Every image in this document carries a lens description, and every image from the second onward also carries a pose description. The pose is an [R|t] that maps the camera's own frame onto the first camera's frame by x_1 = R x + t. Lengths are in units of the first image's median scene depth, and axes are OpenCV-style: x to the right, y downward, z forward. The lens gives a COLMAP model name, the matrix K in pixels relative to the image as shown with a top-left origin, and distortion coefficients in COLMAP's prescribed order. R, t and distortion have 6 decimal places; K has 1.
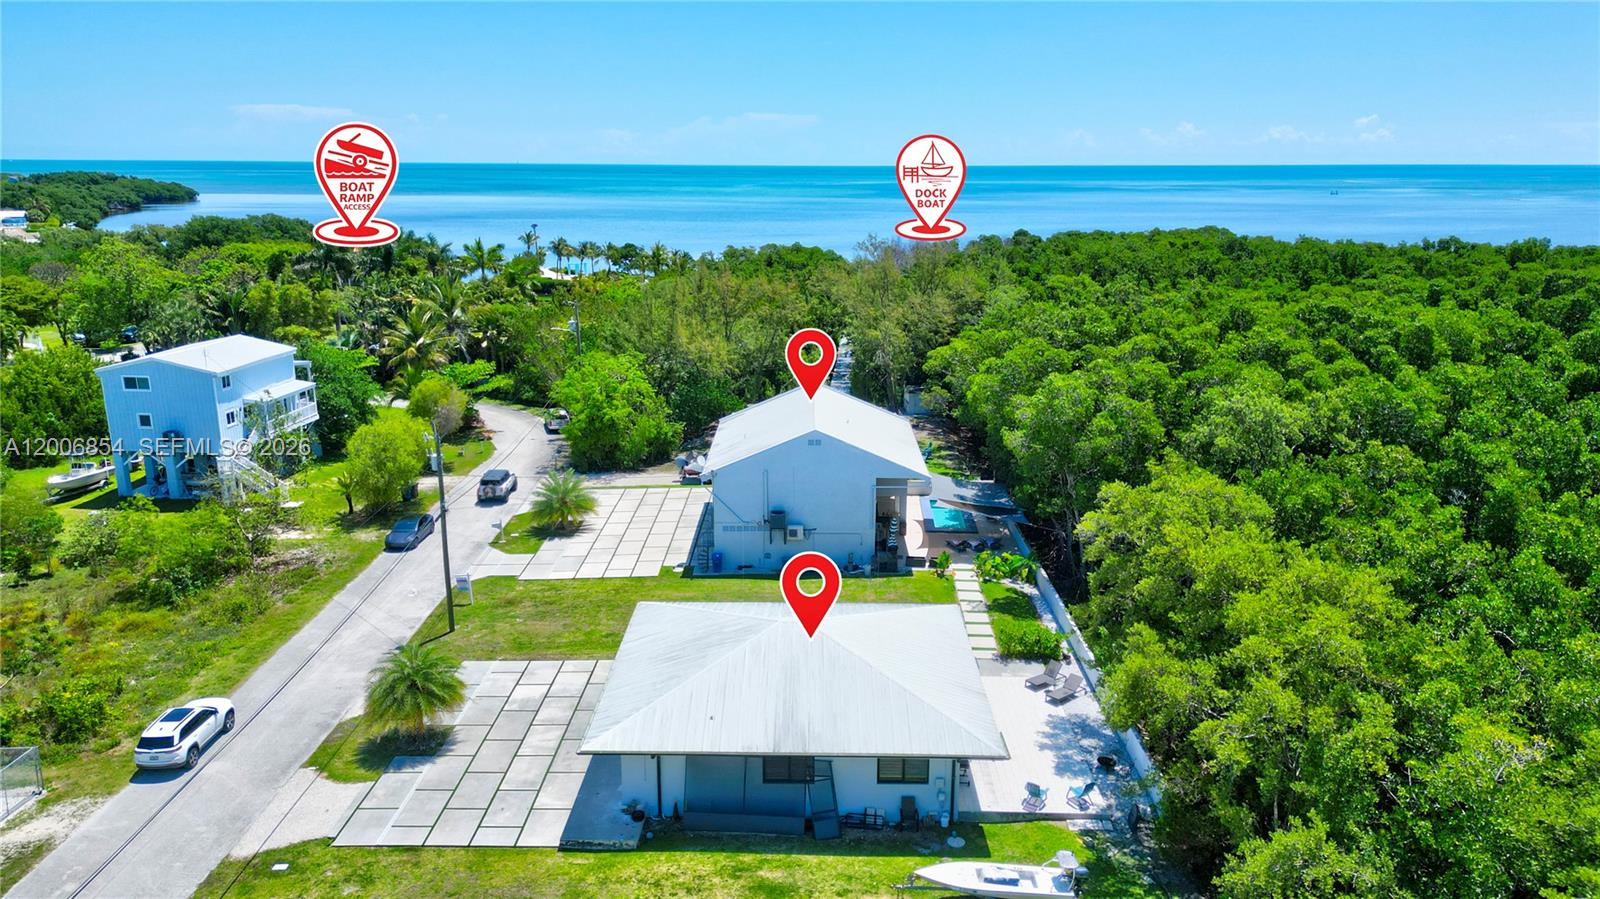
lens RADIAL K [[1116.7, 0, 802.2], [0, 1116.7, 441.7], [0, 0, 1]] dist [0.091891, -0.101905]
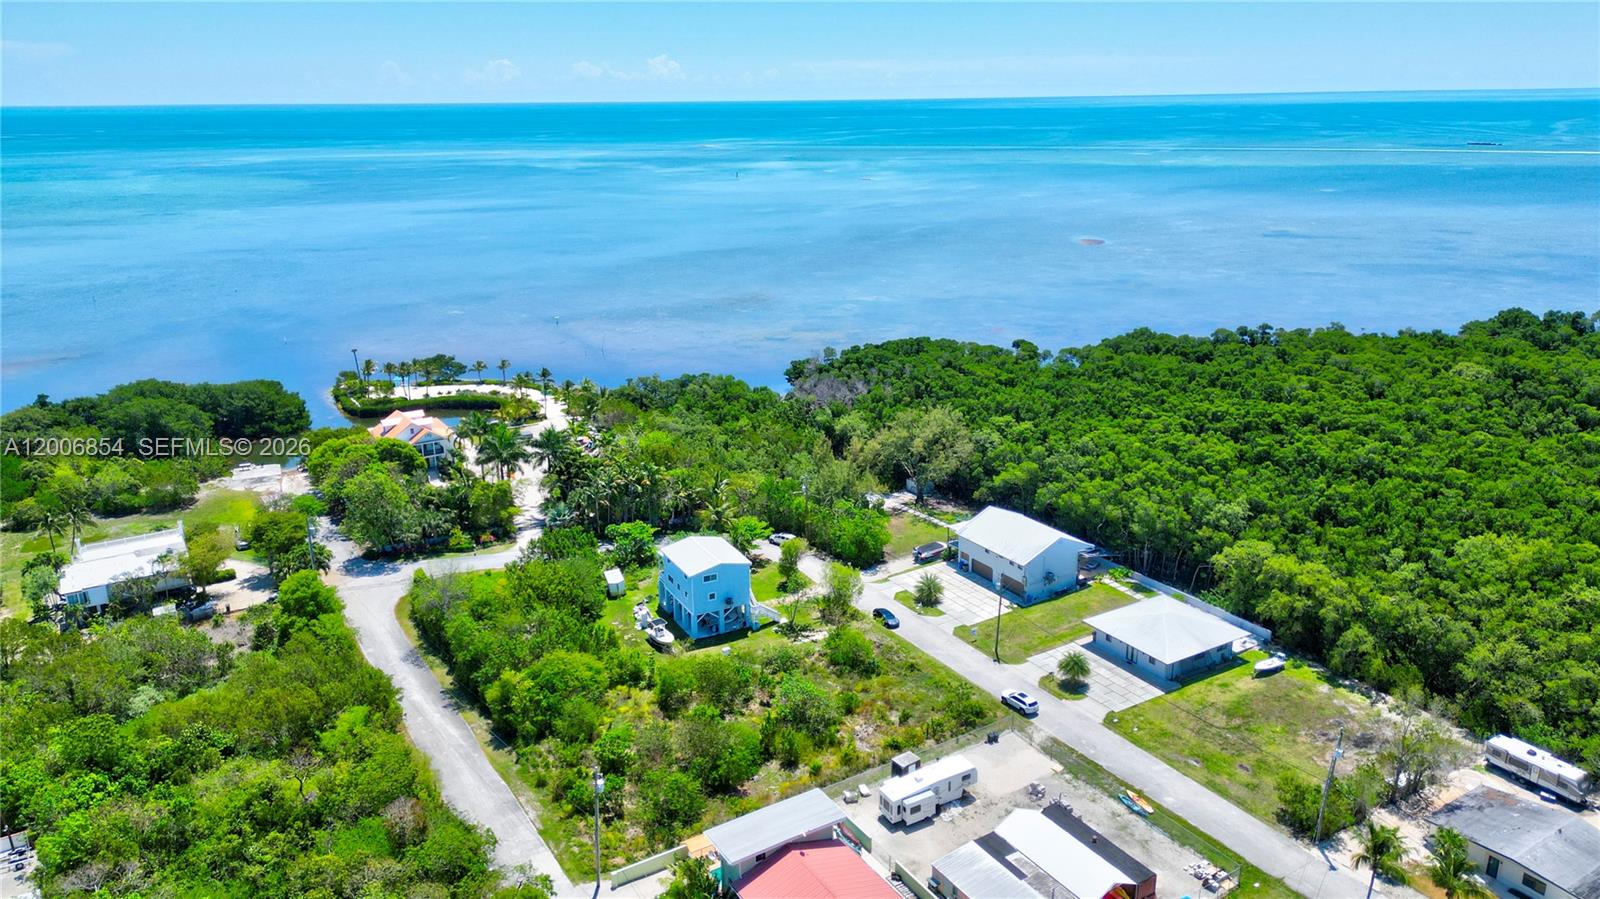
lens RADIAL K [[1116.7, 0, 802.2], [0, 1116.7, 441.7], [0, 0, 1]] dist [0.091891, -0.101905]
pose [[0.844472, -0.168970, 0.508247, -1.690193], [0.141499, 0.985601, 0.092565, -0.526650], [-0.516570, -0.006252, 0.856222, -0.822554]]
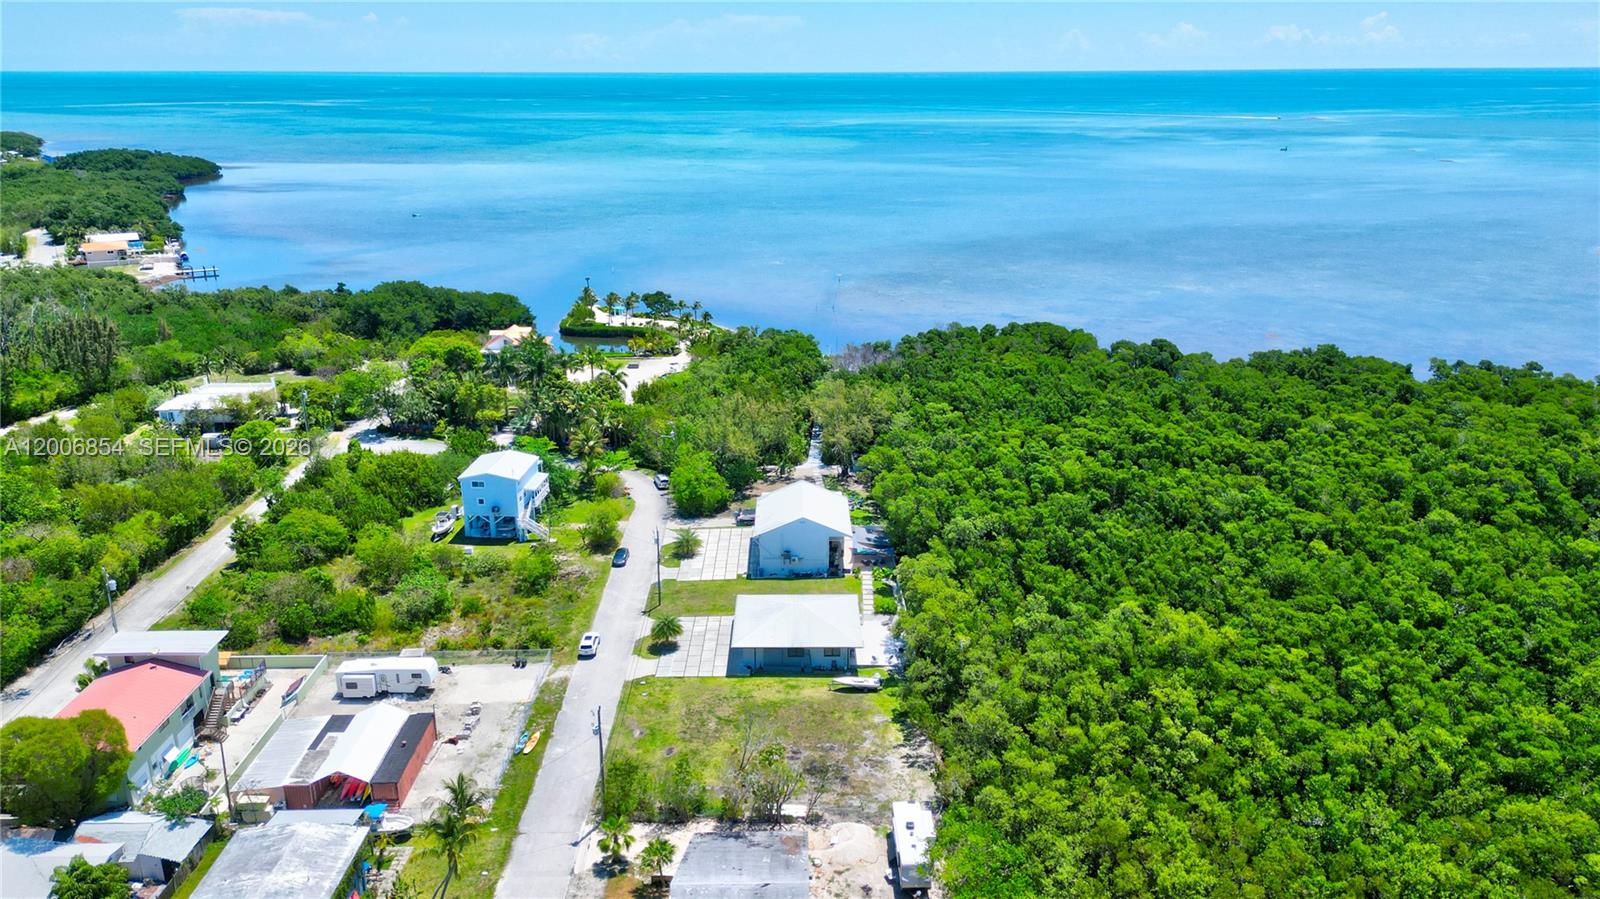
lens RADIAL K [[1156.3, 0, 806.1], [0, 1156.3, 447.2], [0, 0, 1]] dist [0.089364, -0.126778]
pose [[0.999787, -0.010589, 0.017697, -0.022576], [0.009273, 0.997300, 0.072845, -0.335613], [-0.018420, -0.072666, 0.997186, -1.421377]]
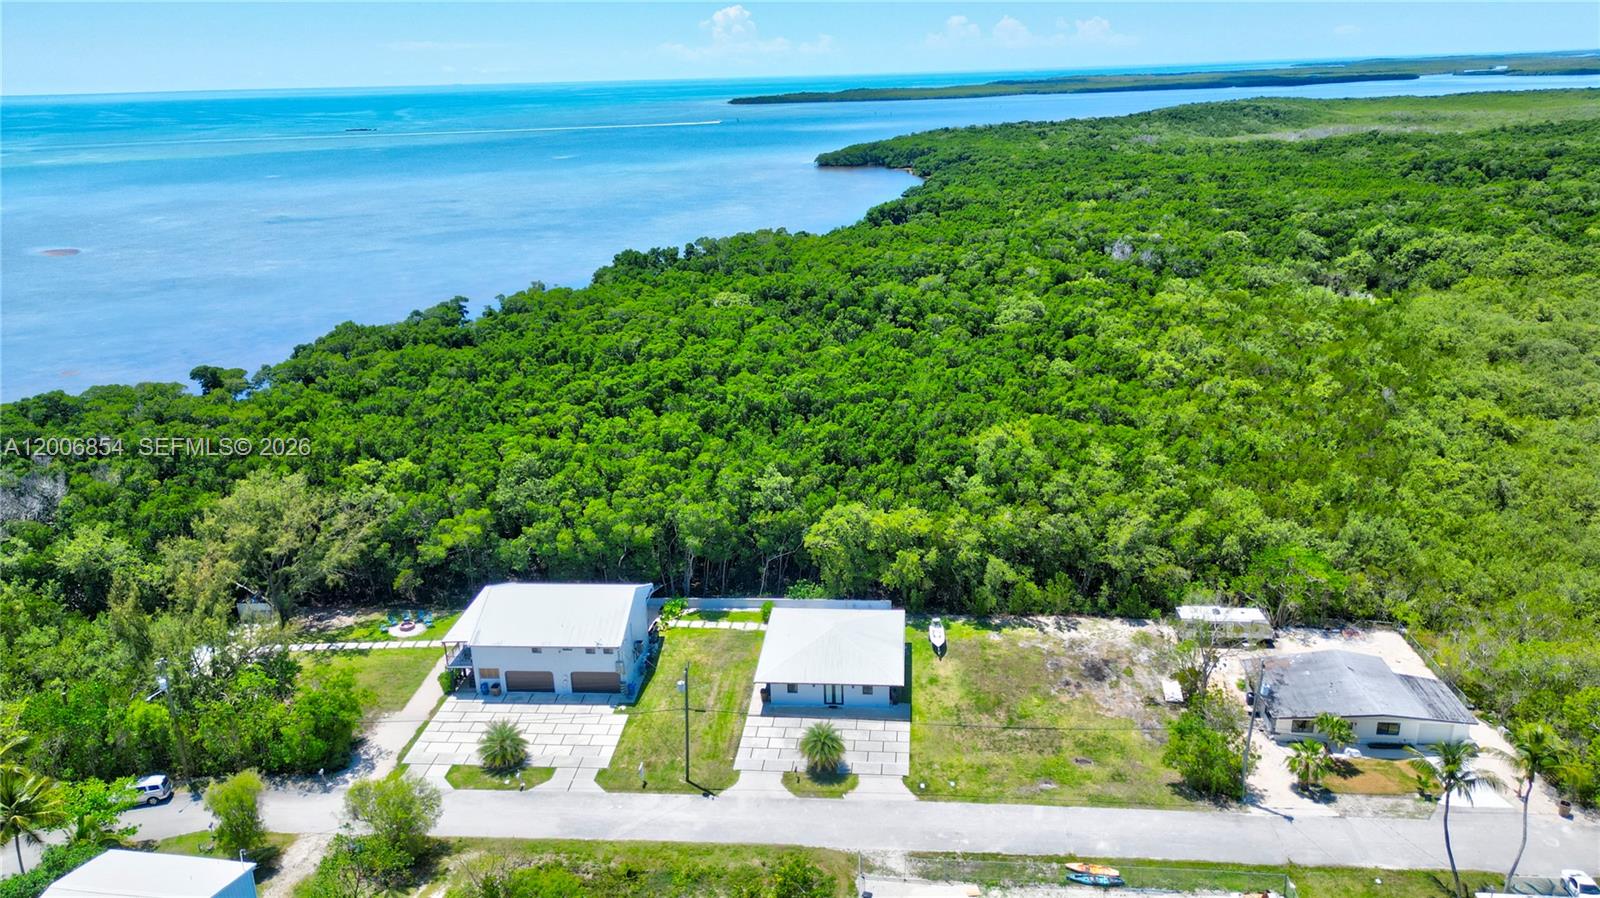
lens RADIAL K [[1112.2, 0, 800.0], [0, 1112.2, 449.0], [0, 0, 1]] dist [0.070435, -0.067284]
pose [[0.079459, -0.321464, 0.943582, -1.527953], [0.266956, 0.918862, 0.290563, -0.641847], [-0.960427, 0.228807, 0.158829, 0.431371]]
